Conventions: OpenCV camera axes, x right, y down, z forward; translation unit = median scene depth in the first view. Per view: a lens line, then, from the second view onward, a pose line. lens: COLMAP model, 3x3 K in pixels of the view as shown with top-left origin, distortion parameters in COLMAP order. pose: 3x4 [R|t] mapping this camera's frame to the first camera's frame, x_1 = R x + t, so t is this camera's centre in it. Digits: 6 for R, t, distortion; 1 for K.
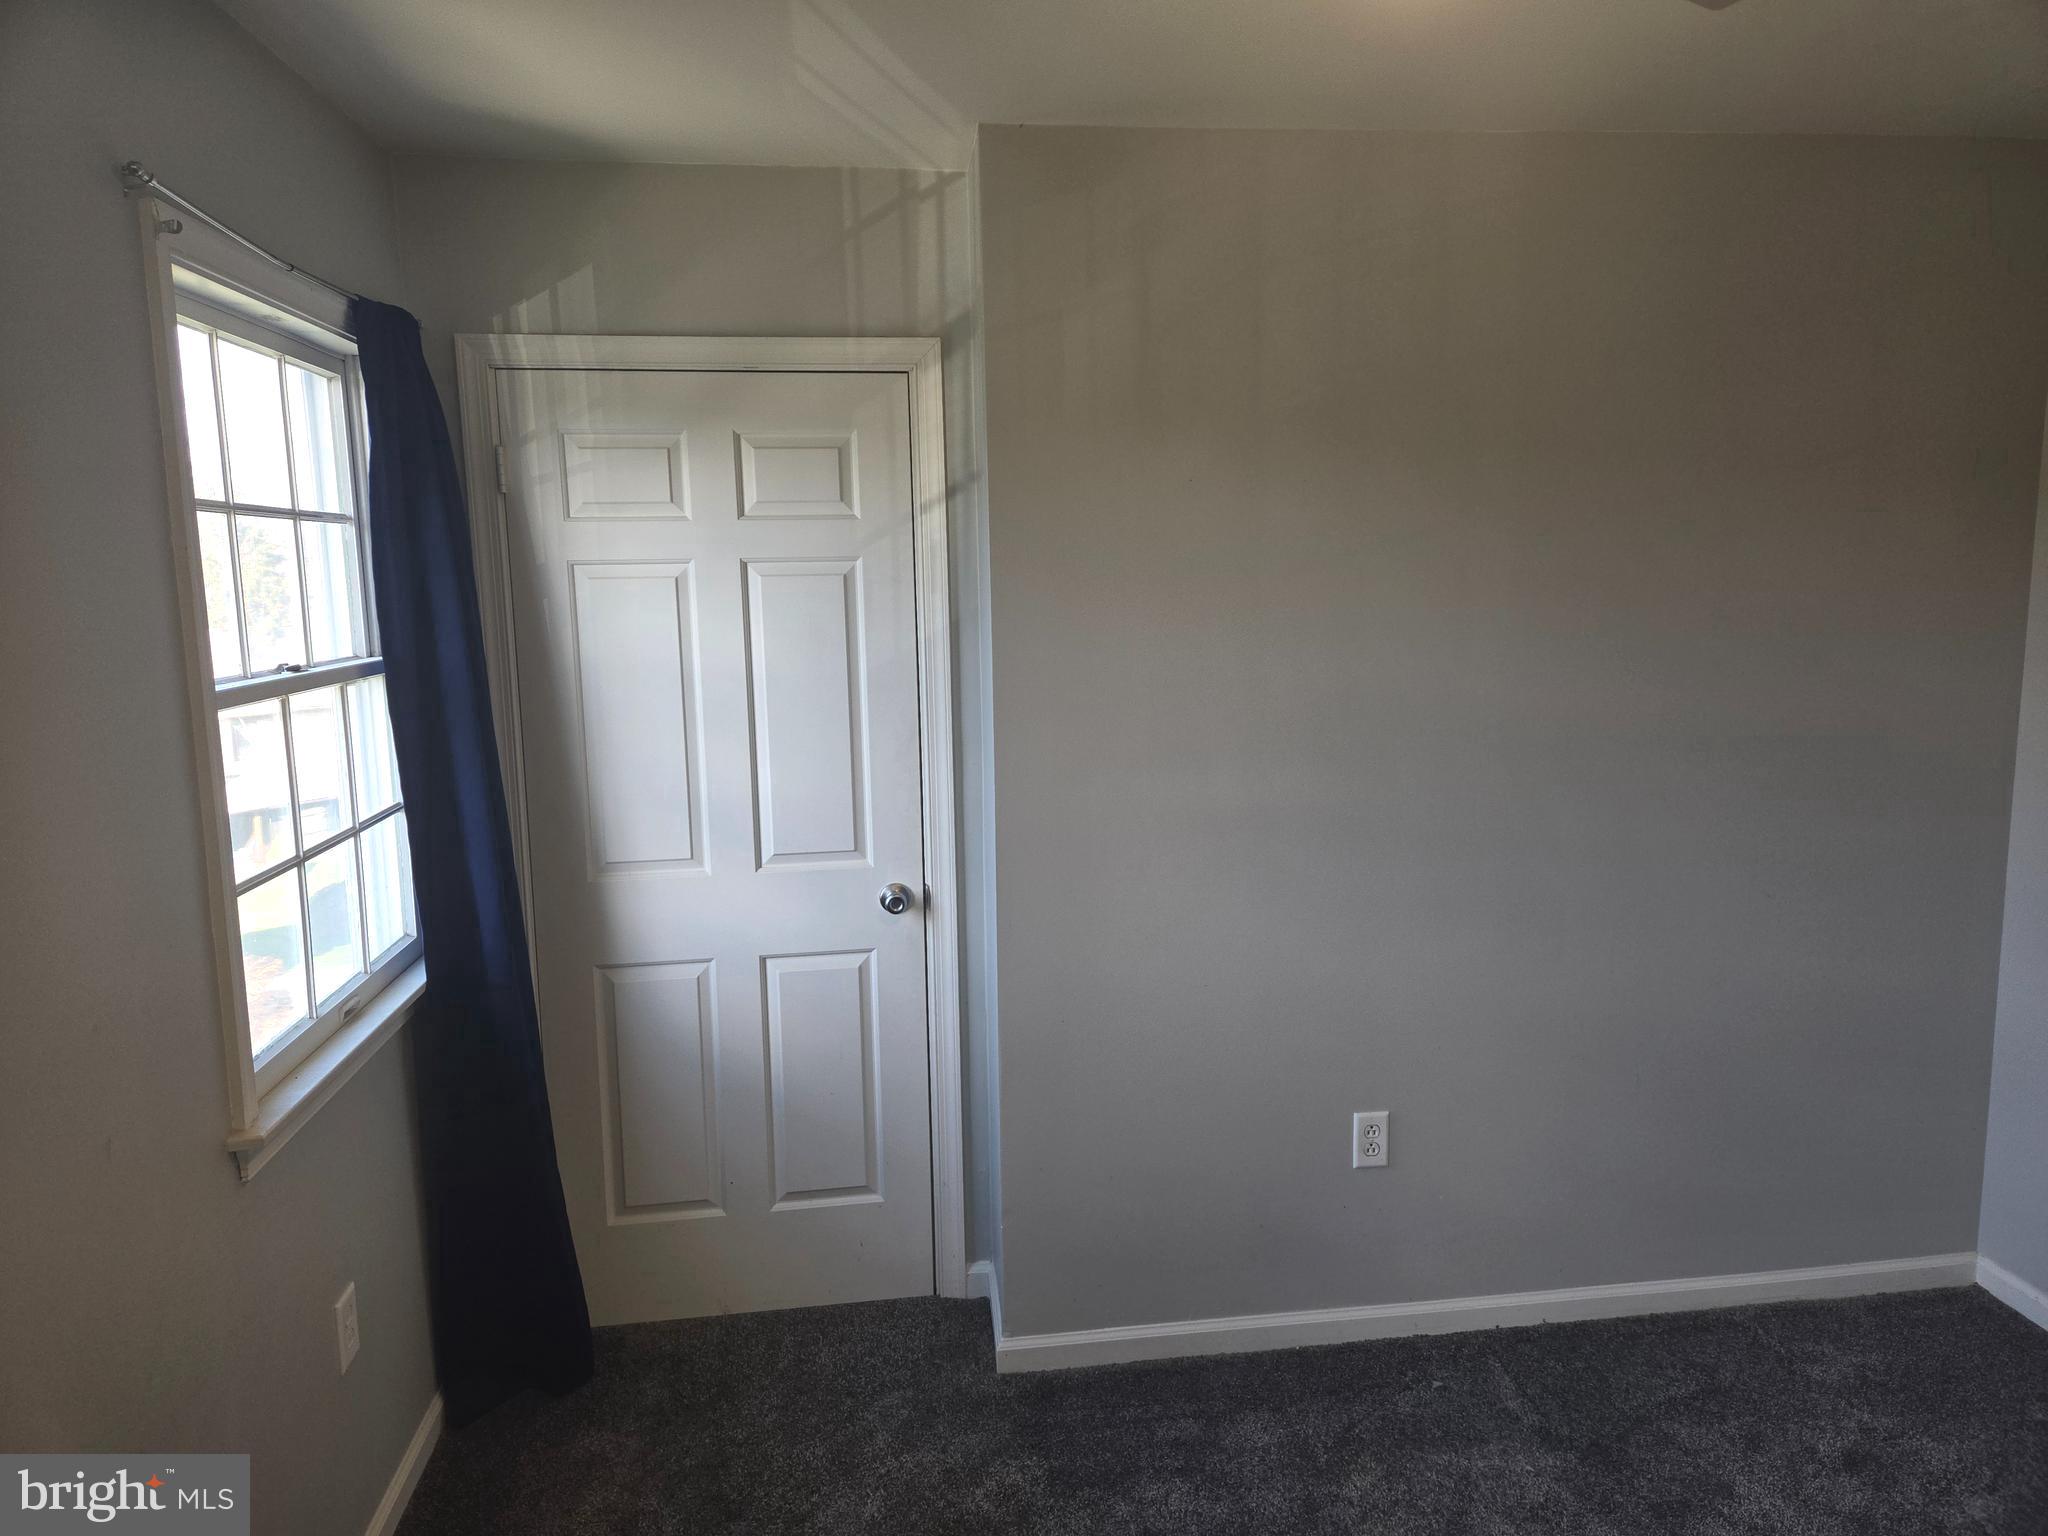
lens RADIAL K [[1363.3, 0, 1036.9], [0, 1363.3, 747.7], [0, 0, 1]] dist [0.090884, -0.076466]
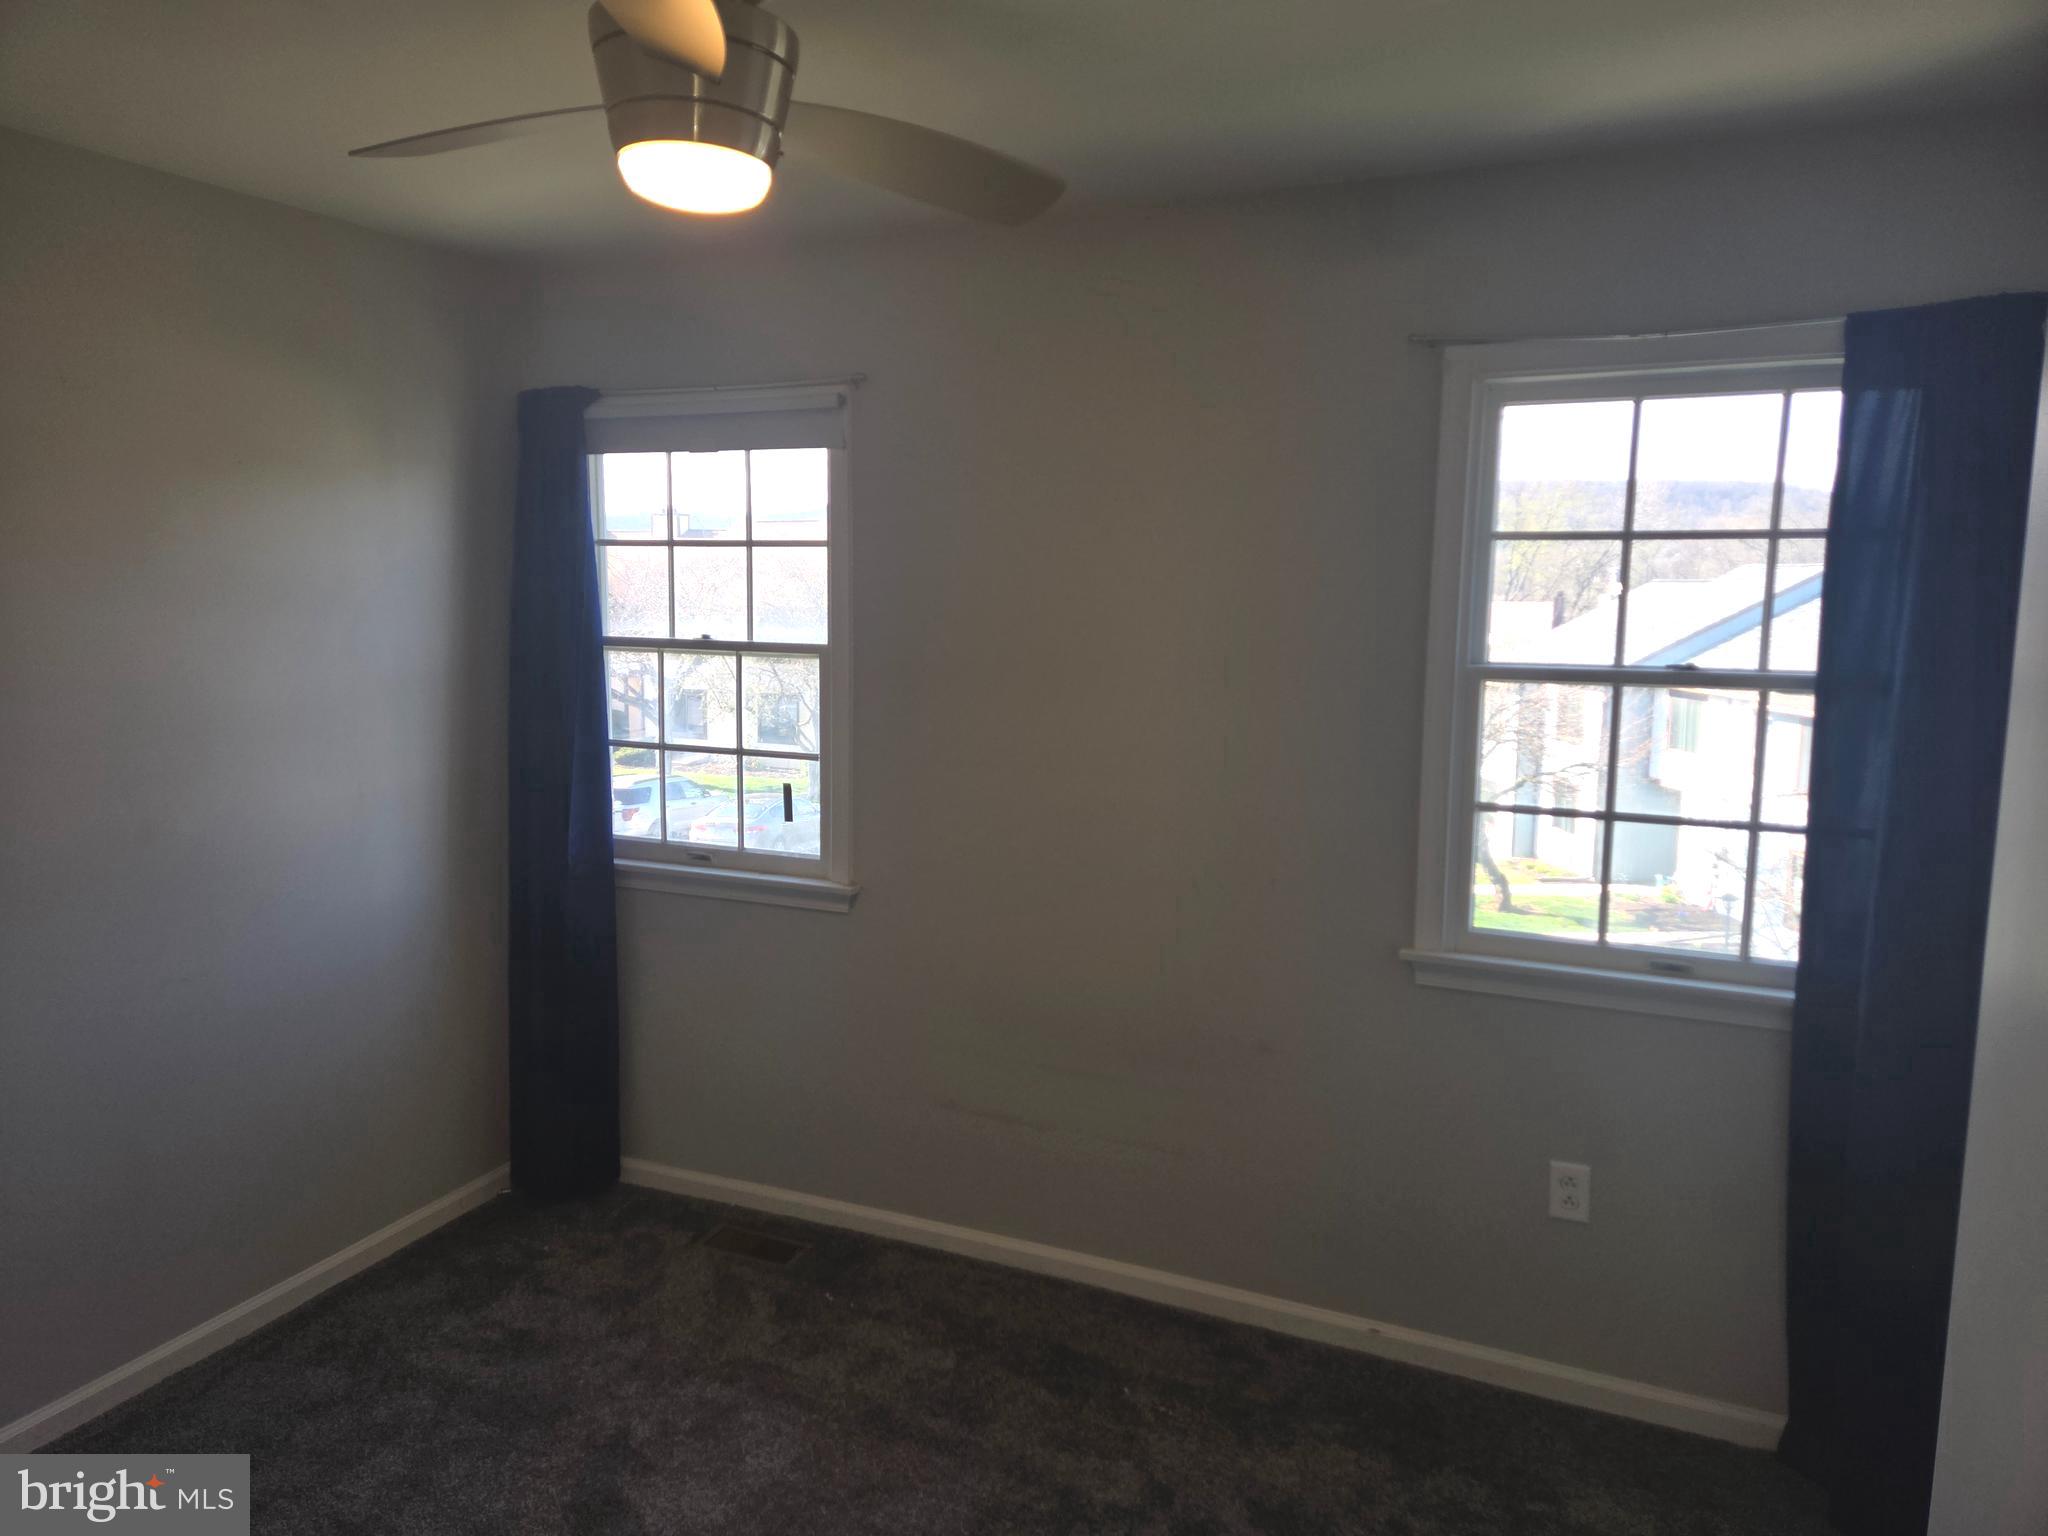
lens RADIAL K [[1345.8, 0, 1021.6], [0, 1345.8, 735.6], [0, 0, 1]] dist [0.086339, -0.072559]
pose [[-0.499684, 0.101099, -0.860288, 0.604230], [-0.119725, 0.975572, 0.184187, -0.118602], [0.857894, 0.195033, -0.475374, 0.871298]]
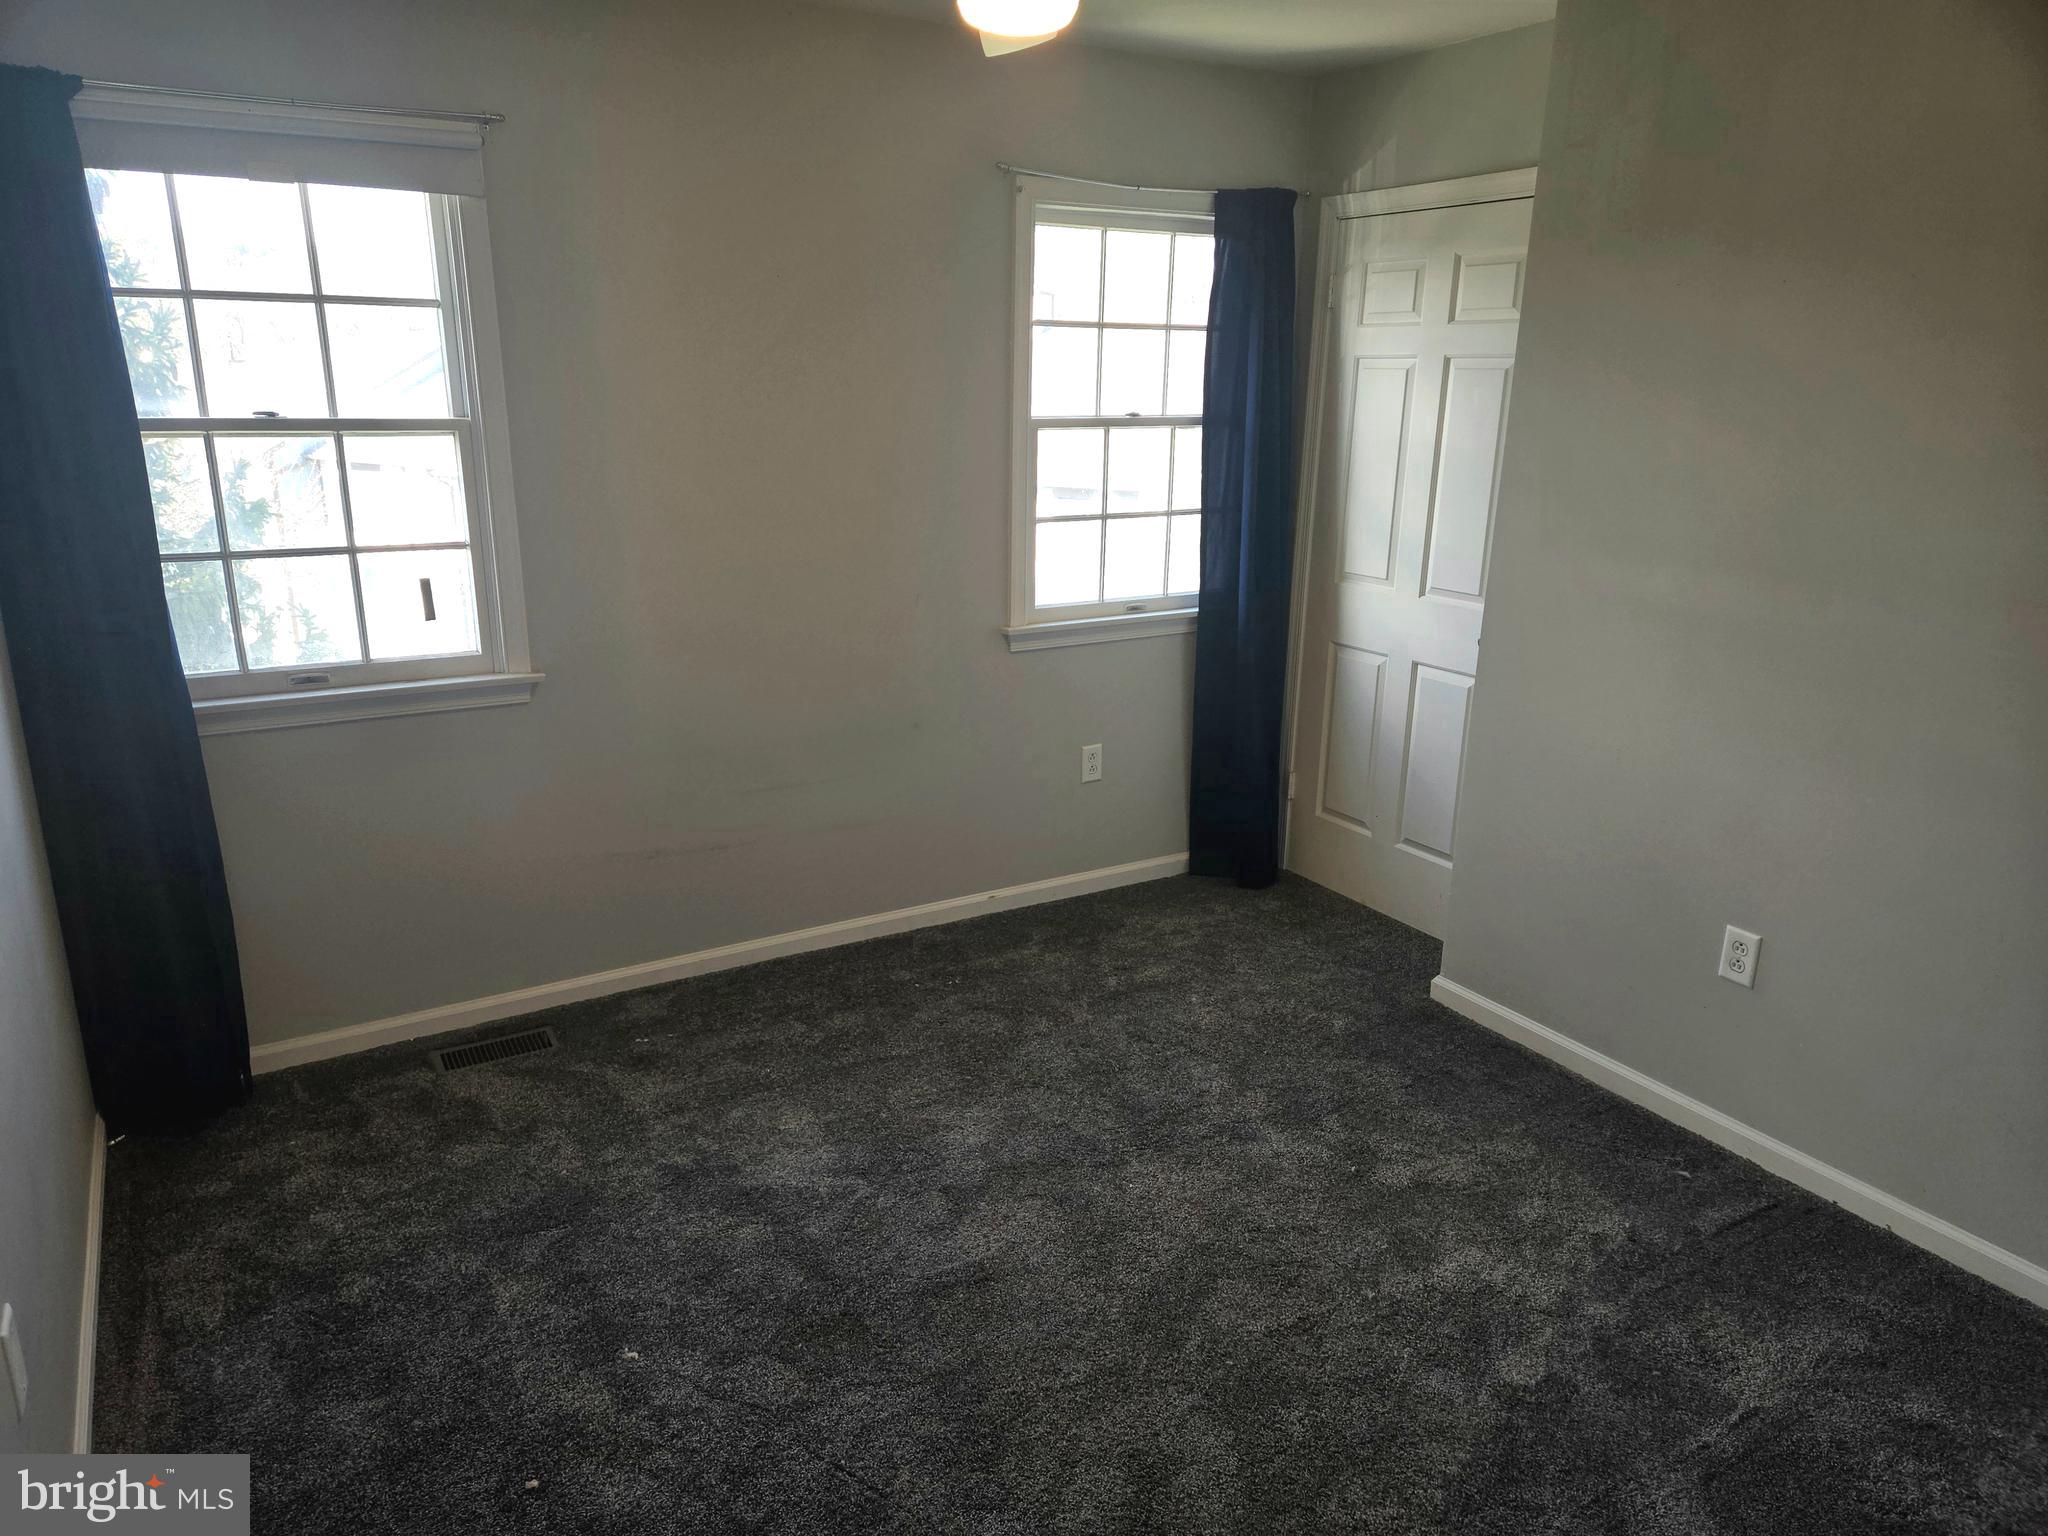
lens RADIAL K [[1363.3, 0, 1036.9], [0, 1363.3, 747.7], [0, 0, 1]] dist [0.090884, -0.076466]
pose [[0.409499, 0.269475, -0.871604, 0.899537], [-0.140979, 0.962596, 0.231372, -0.027921], [0.901352, 0.028131, 0.432173, 0.089751]]
